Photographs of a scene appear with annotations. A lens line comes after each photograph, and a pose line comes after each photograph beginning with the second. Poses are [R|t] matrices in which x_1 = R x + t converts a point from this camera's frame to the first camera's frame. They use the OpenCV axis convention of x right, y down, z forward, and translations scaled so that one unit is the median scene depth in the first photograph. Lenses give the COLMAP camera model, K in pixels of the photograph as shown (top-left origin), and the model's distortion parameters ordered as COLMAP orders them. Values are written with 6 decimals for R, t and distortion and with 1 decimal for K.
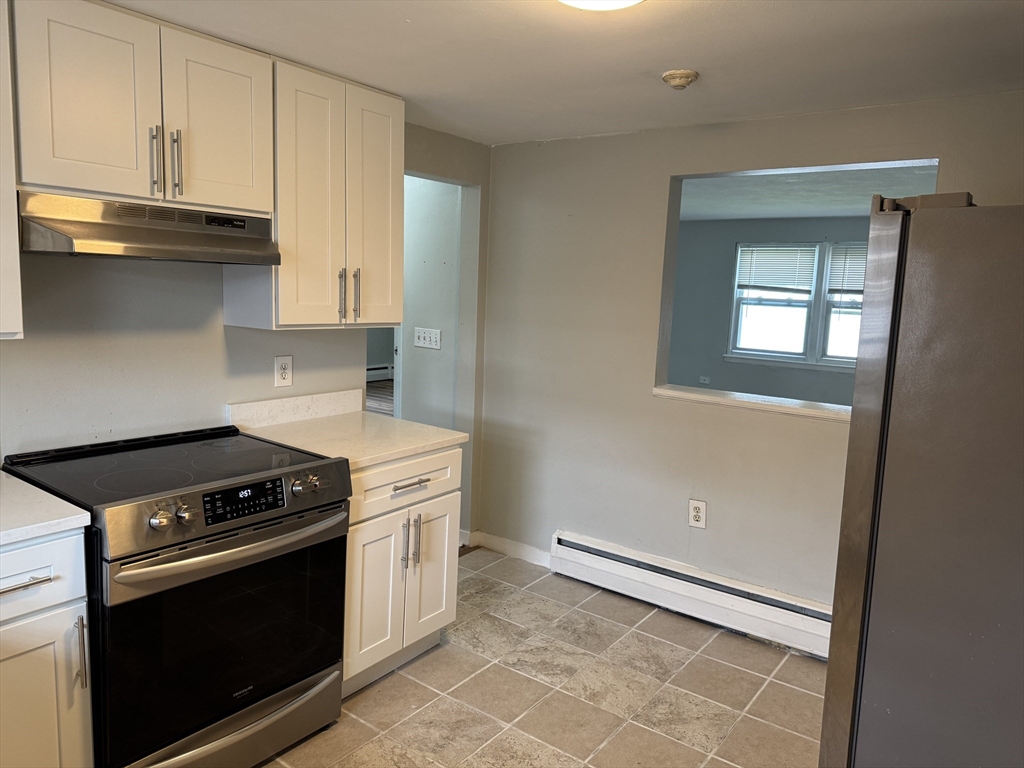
lens RADIAL K [[727.2, 0, 512.0], [0, 727.2, 384.0], [0, 0, 1]] dist [0.082746, -0.105792]
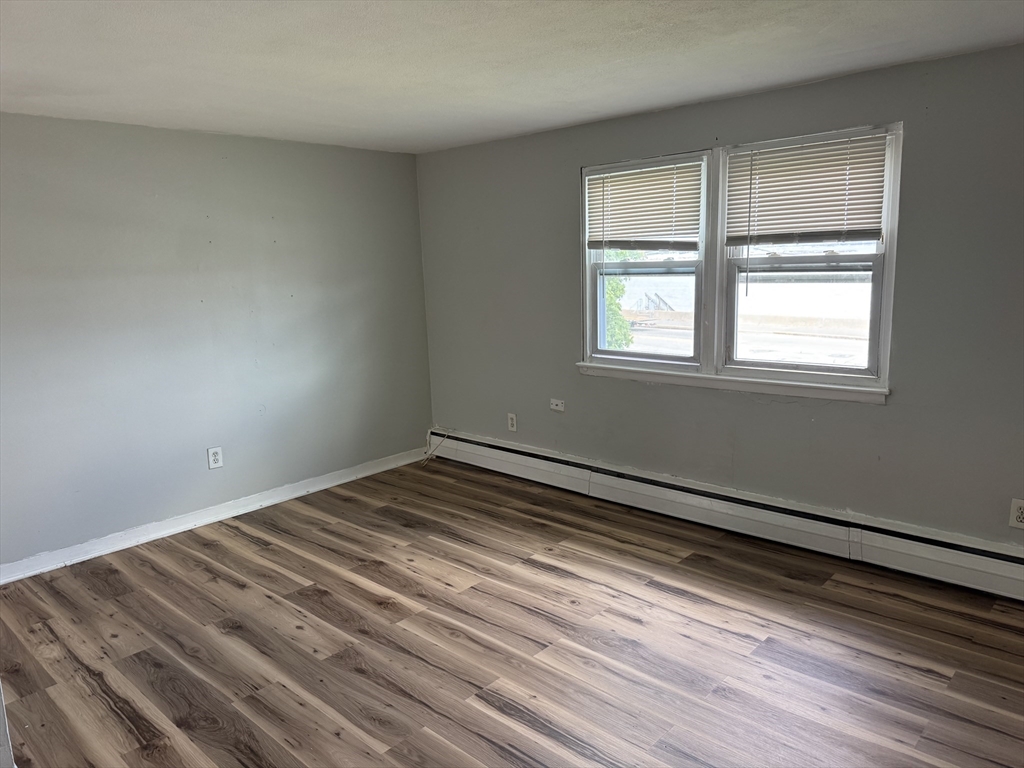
lens RADIAL K [[717.6, 0, 515.9], [0, 717.6, 388.8], [0, 0, 1]] dist [0.155518, -0.215531]
pose [[0.991196, -0.053669, -0.121035, 0.325720], [0.059481, 0.997218, 0.044928, -0.051047], [0.118287, -0.051732, 0.991631, 0.438765]]
